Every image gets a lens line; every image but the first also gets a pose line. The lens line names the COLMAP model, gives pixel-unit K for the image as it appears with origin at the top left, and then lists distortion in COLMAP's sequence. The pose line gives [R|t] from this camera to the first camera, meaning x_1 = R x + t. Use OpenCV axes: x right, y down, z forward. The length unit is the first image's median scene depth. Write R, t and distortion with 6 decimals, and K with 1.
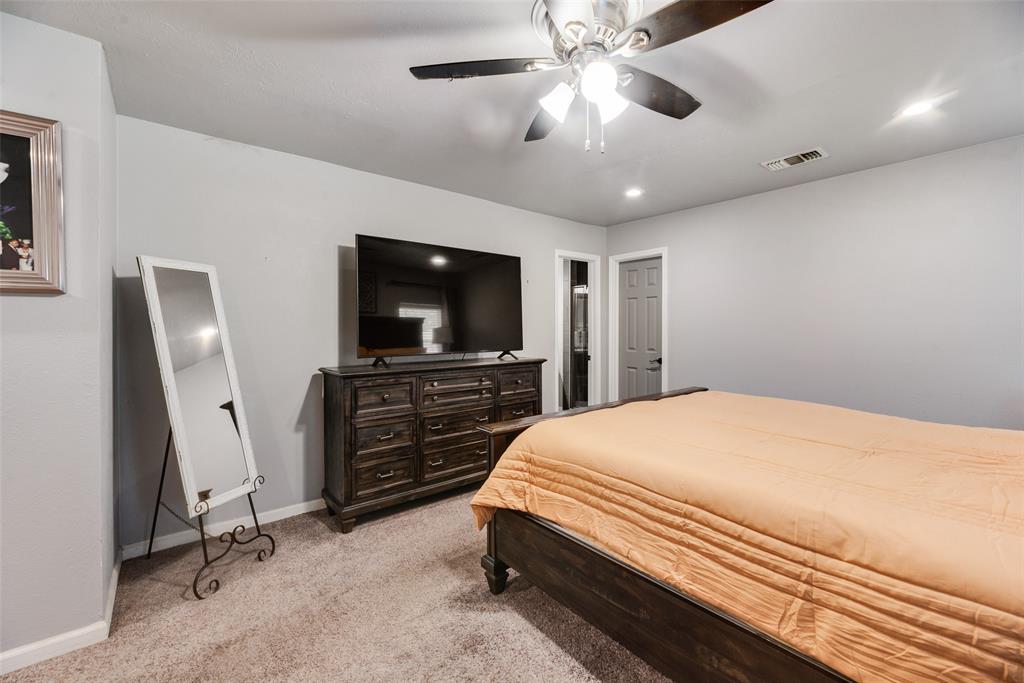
lens RADIAL K [[409.9, 0, 512.0], [0, 409.9, 341.5], [0, 0, 1]] dist [0.000990, 0.000003]
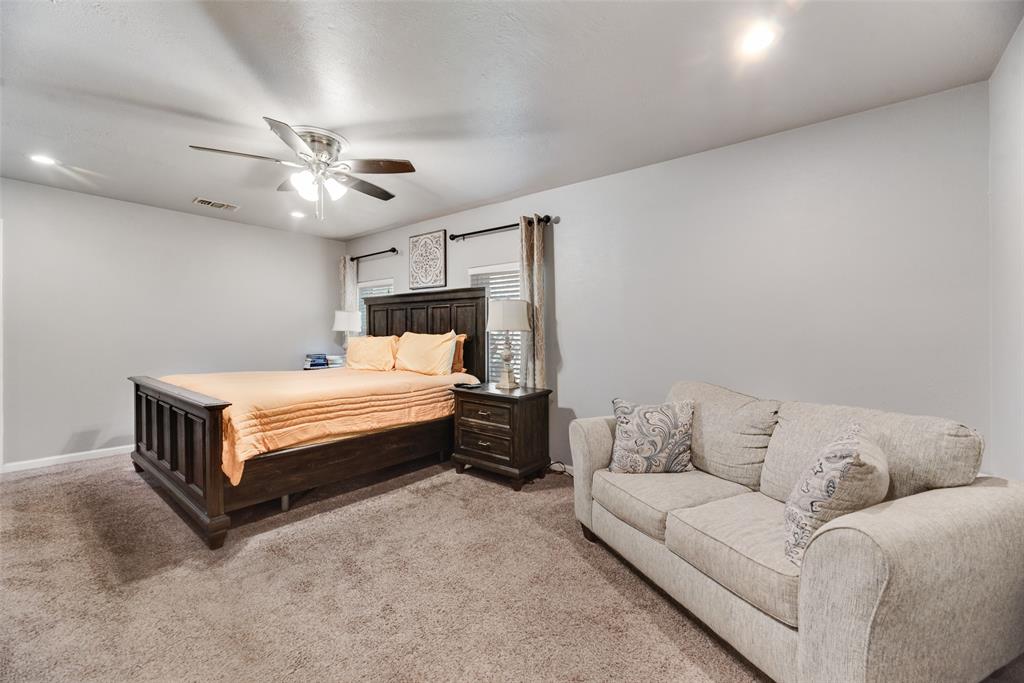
lens RADIAL K [[409.6, 0, 512.0], [0, 409.6, 341.5], [0, 0, 1]] dist [0.020450, 0.000224]
pose [[-0.172682, -0.034998, 0.984356, -1.682597], [0.007452, 0.999294, 0.036836, 0.004369], [-0.984949, 0.013696, -0.172299, 0.498832]]
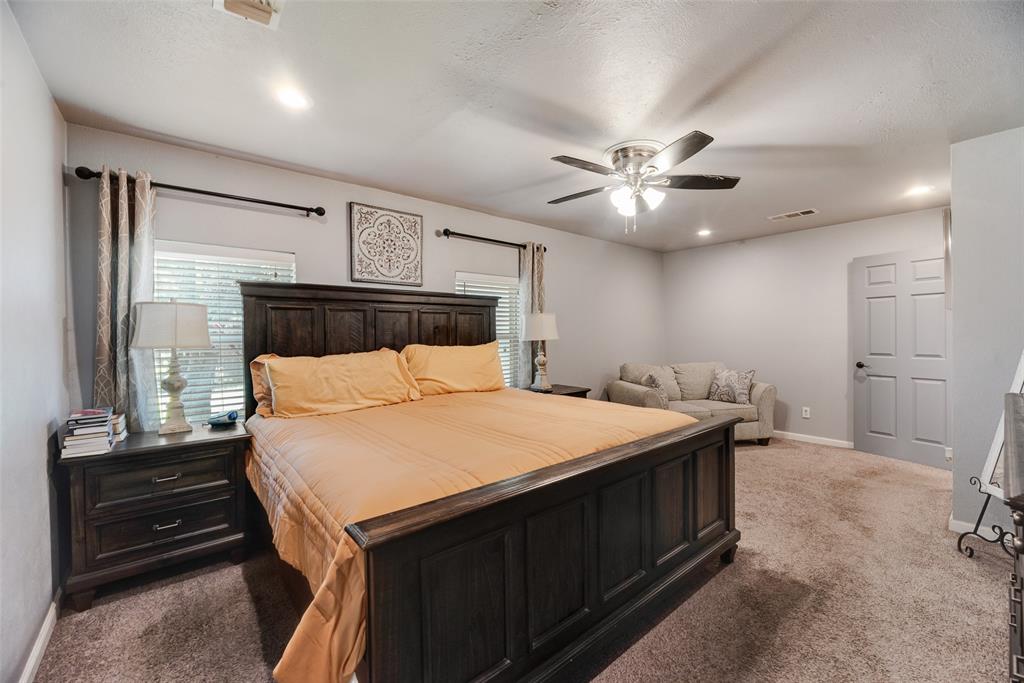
lens RADIAL K [[409.9, 0, 512.0], [0, 409.9, 341.5], [0, 0, 1]] dist [0.000990, 0.000003]
pose [[-0.999725, 0.007307, 0.022277, 0.663363], [0.007839, 0.999685, 0.023859, -0.019597], [-0.022096, 0.024027, -0.999467, 2.740303]]
